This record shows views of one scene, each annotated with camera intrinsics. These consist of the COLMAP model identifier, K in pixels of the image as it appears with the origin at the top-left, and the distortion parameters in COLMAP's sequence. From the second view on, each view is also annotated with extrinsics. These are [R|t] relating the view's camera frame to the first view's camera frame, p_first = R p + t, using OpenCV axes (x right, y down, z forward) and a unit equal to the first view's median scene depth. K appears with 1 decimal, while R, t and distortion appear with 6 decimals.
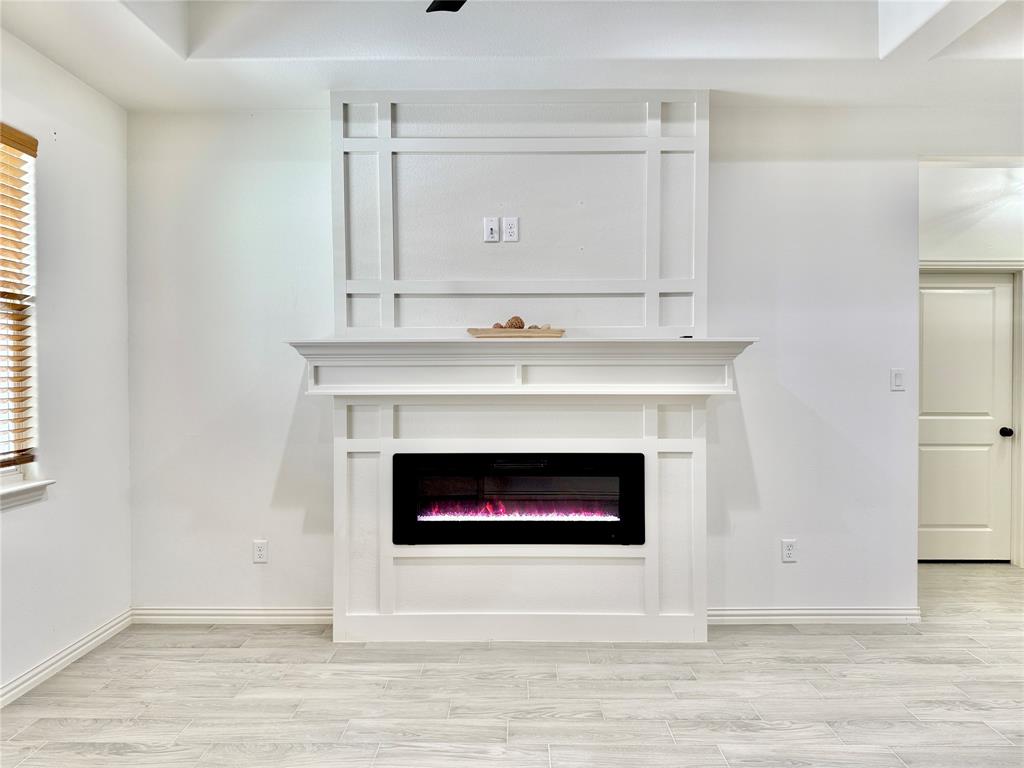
lens RADIAL K [[732.3, 0, 519.9], [0, 732.3, 384.7], [0, 0, 1]] dist [0.061322, -0.067703]
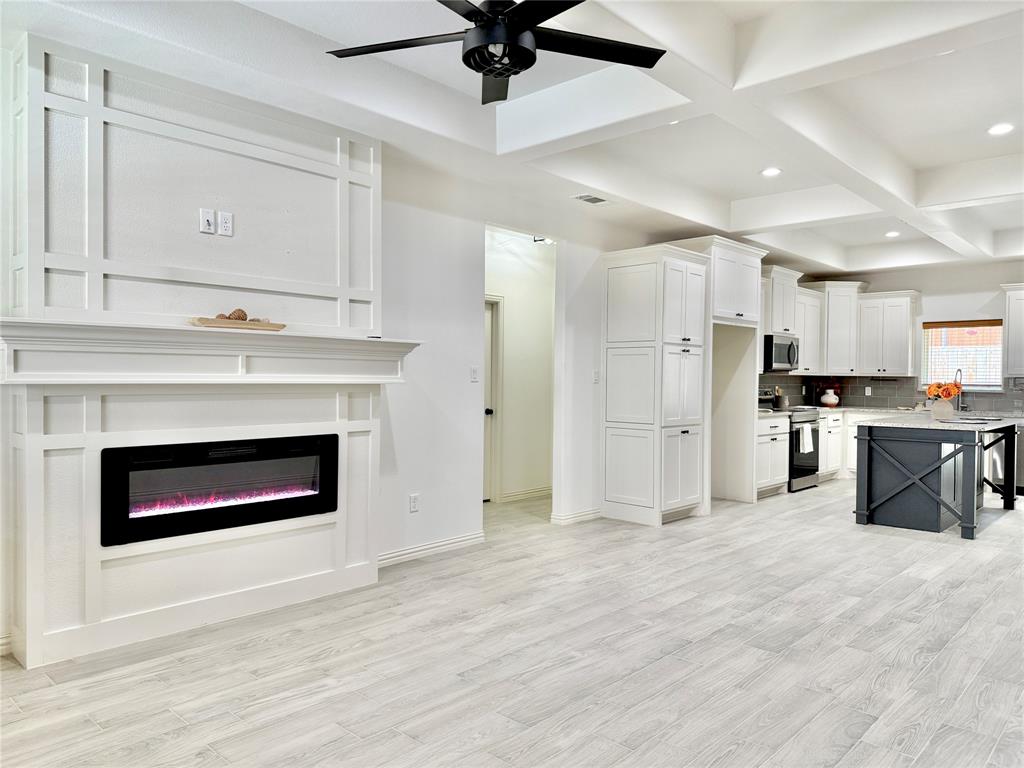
lens RADIAL K [[732.3, 0, 509.5], [0, 732.3, 387.4], [0, 0, 1]] dist [0.061322, -0.067703]
pose [[0.672880, -0.002277, 0.739748, -0.521622], [-0.000469, 0.999994, 0.003504, 0.014842], [-0.739751, -0.002705, 0.672875, -0.002072]]
